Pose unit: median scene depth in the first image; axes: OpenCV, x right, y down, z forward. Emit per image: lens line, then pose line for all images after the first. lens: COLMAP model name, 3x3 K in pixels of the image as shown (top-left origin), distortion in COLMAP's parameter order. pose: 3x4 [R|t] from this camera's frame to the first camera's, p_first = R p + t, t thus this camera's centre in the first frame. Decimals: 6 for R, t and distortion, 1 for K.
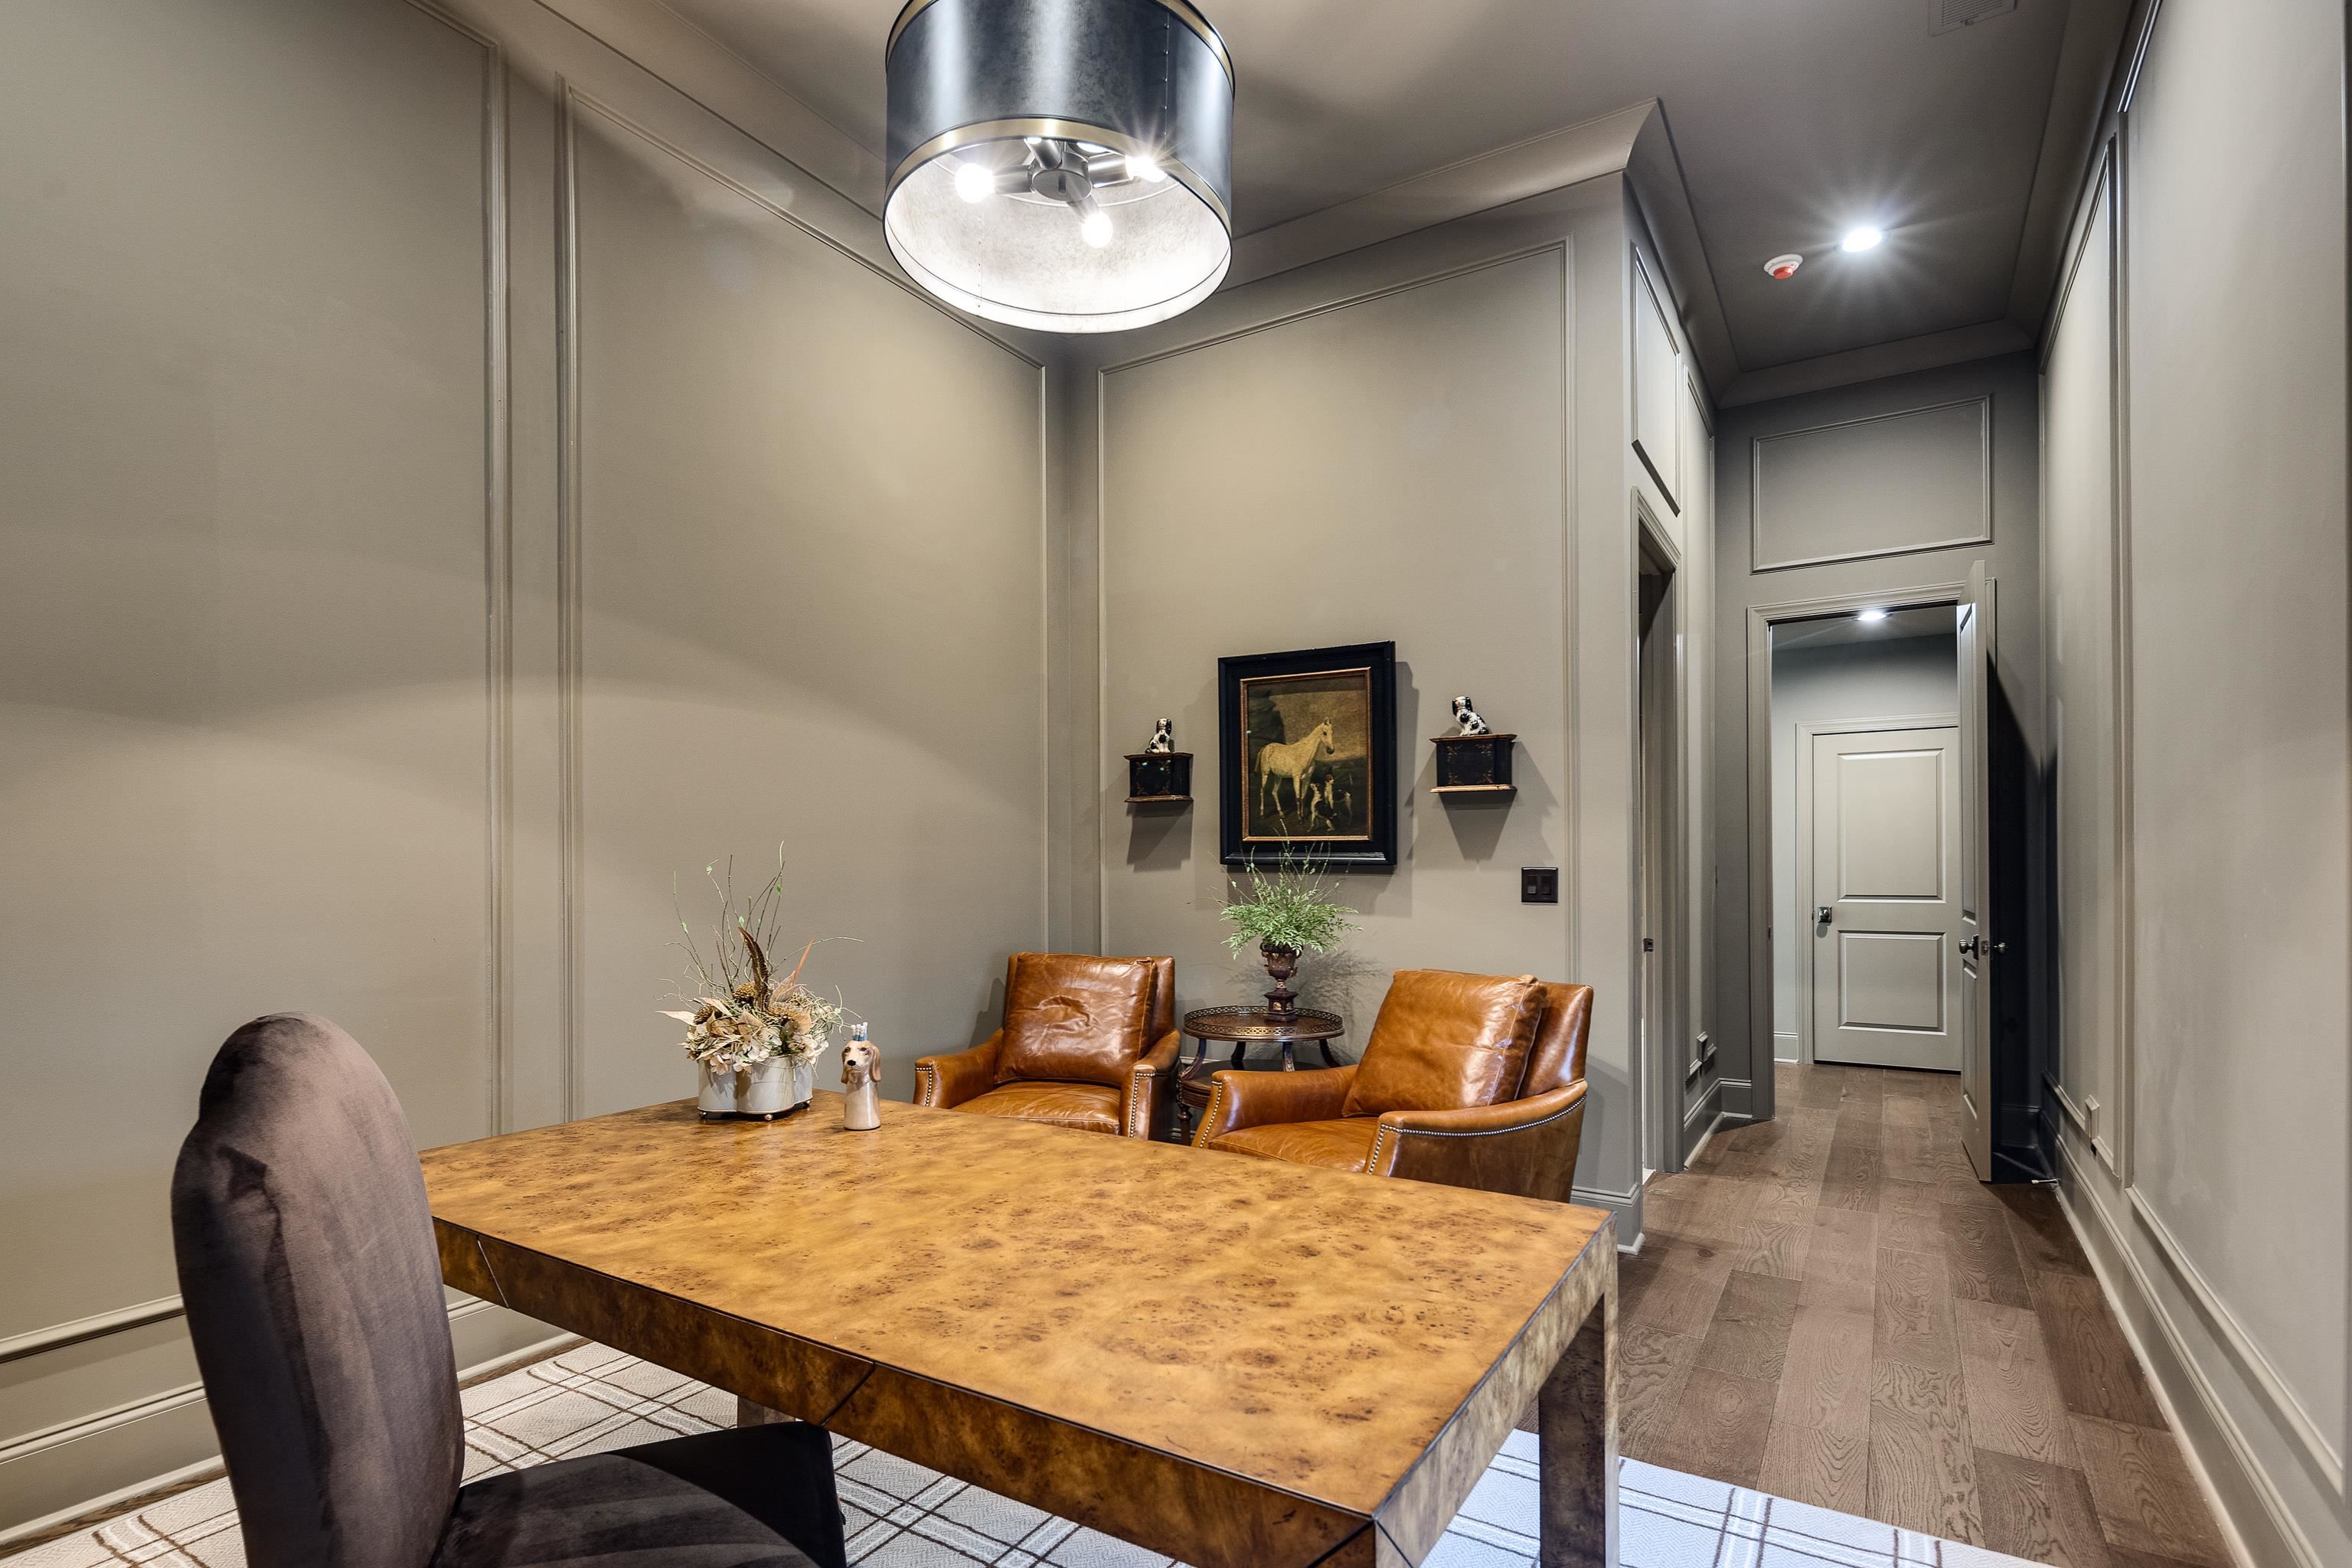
lens RADIAL K [[1144.2, 0, 1165.7], [0, 1144.2, 825.1], [0, 0, 1]] dist [-0.000058, -0.000062]
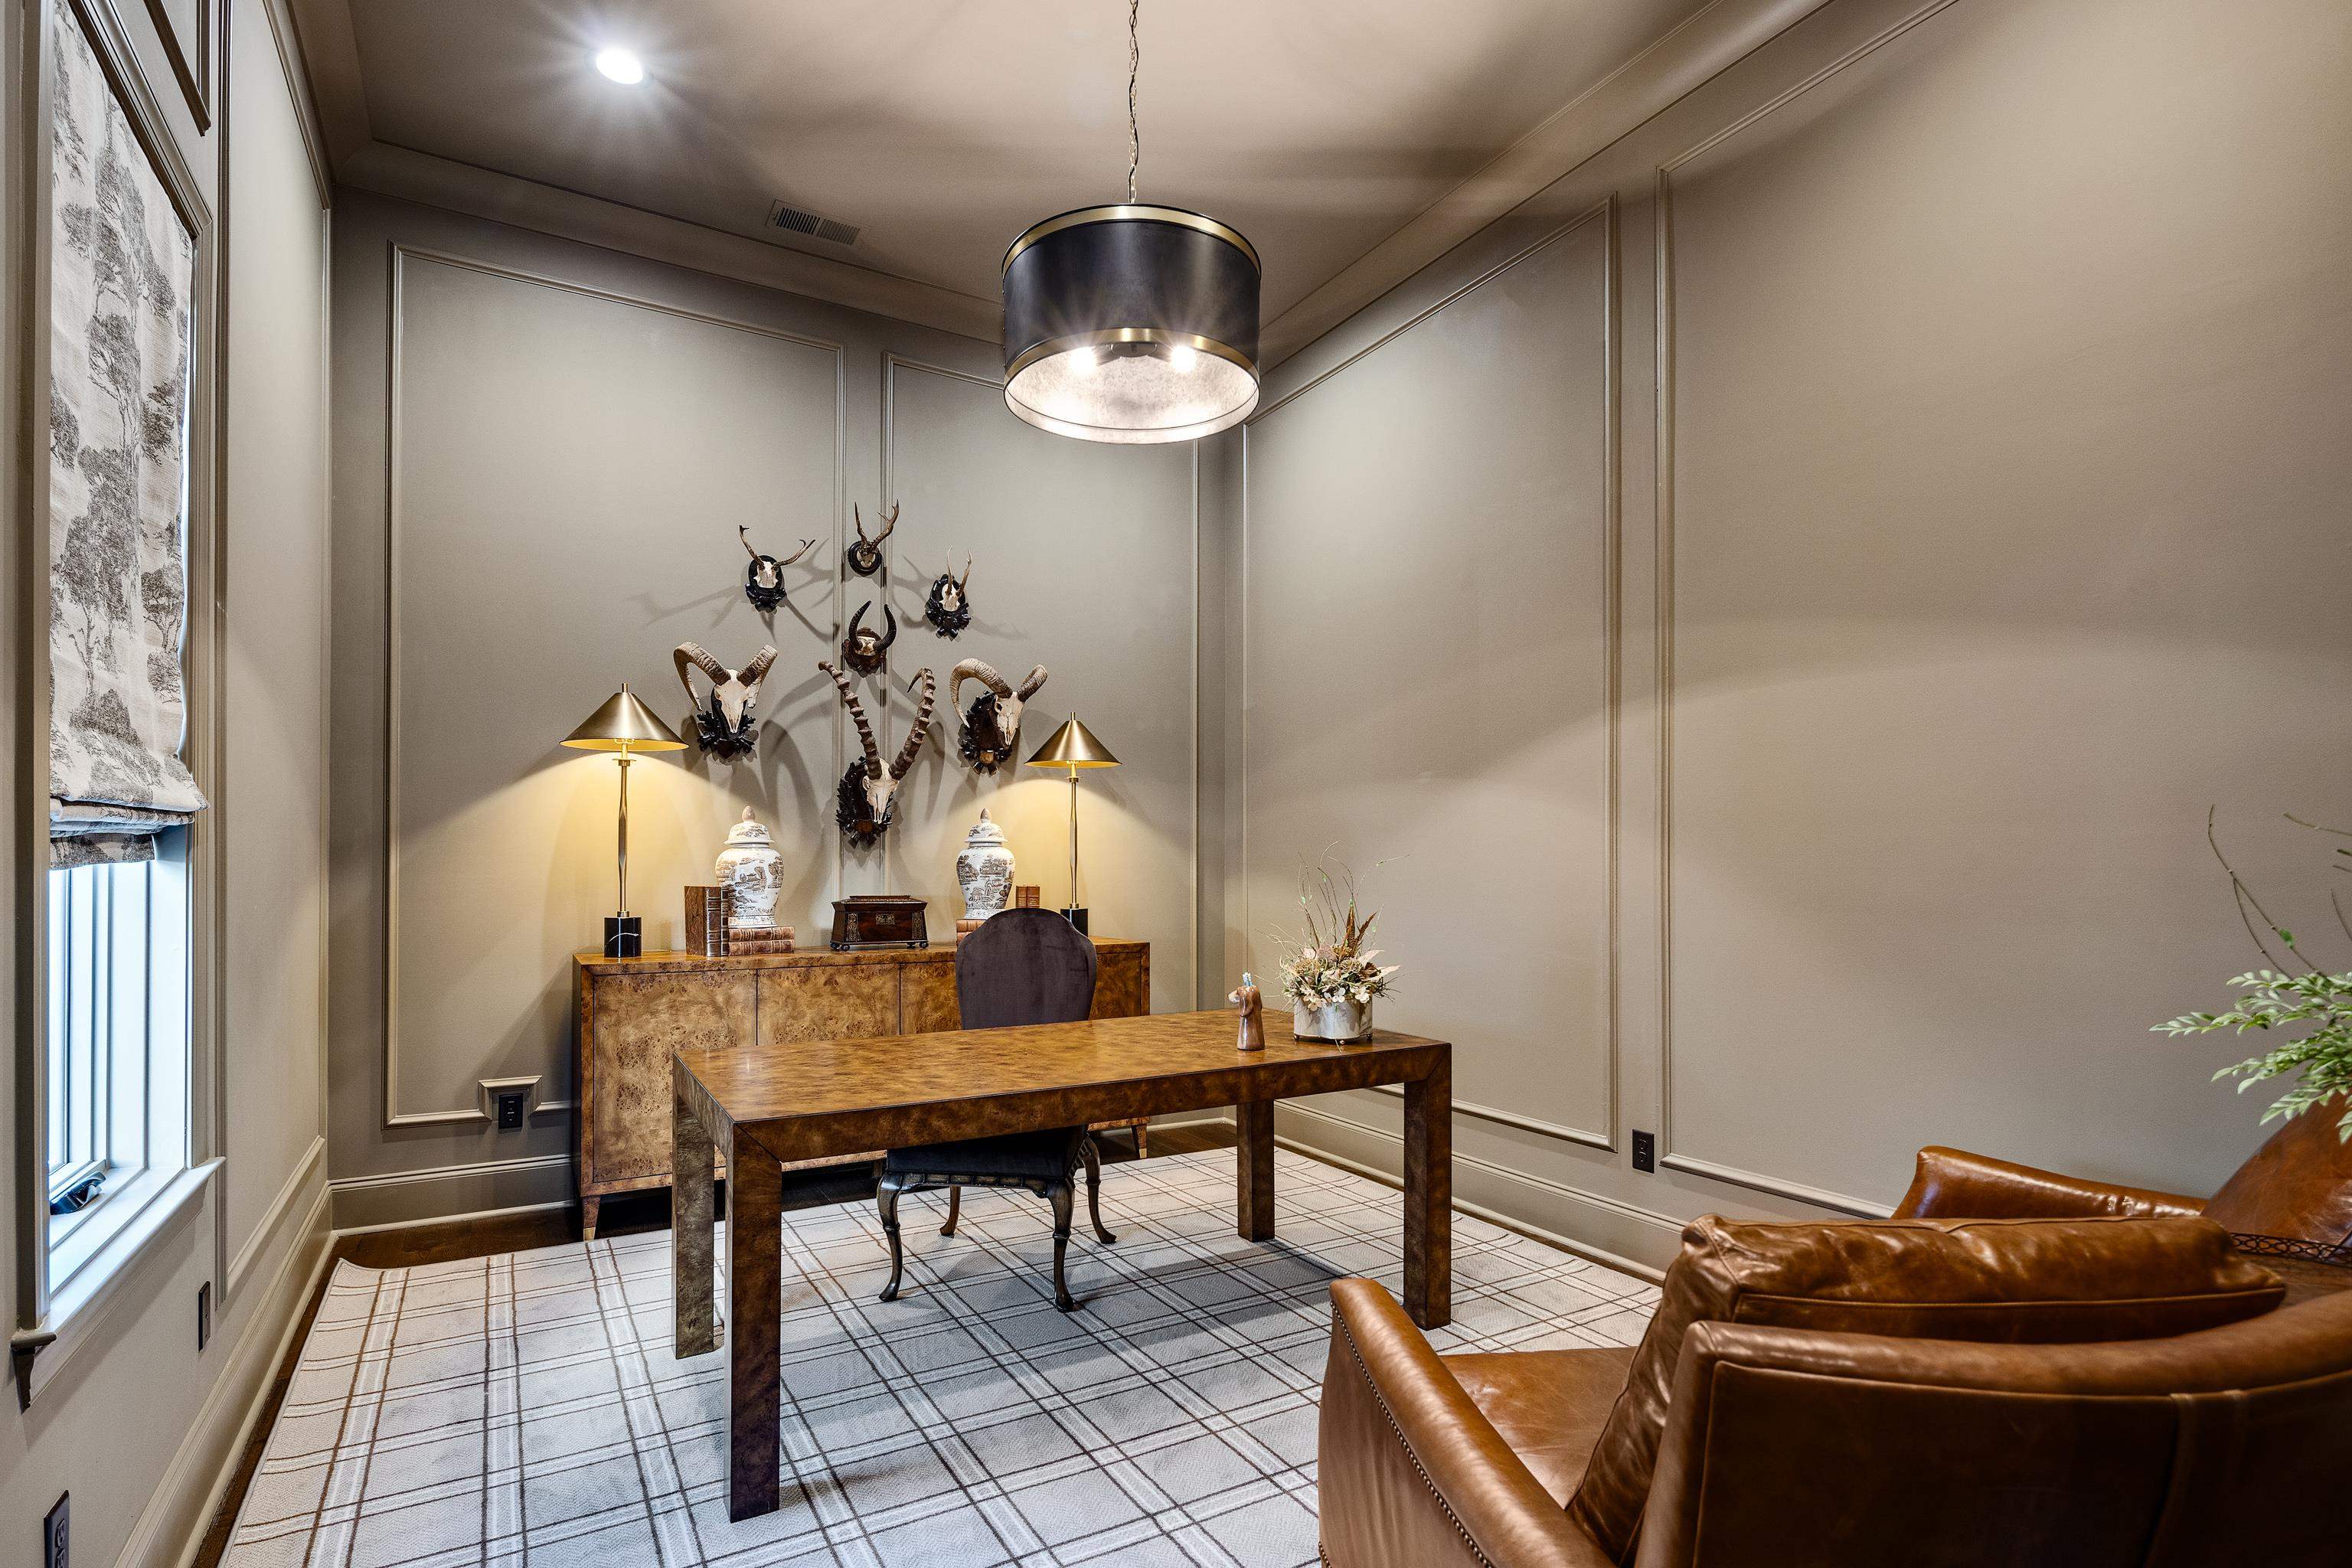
lens RADIAL K [[1144.2, 0, 1165.7], [0, 1144.2, 825.1], [0, 0, 1]] dist [-0.000058, -0.000062]
pose [[-0.462091, -0.023984, -0.886508, 0.739358], [0.021978, 0.999017, -0.038484, 0.036174], [0.886560, -0.037267, -0.461109, 1.148090]]
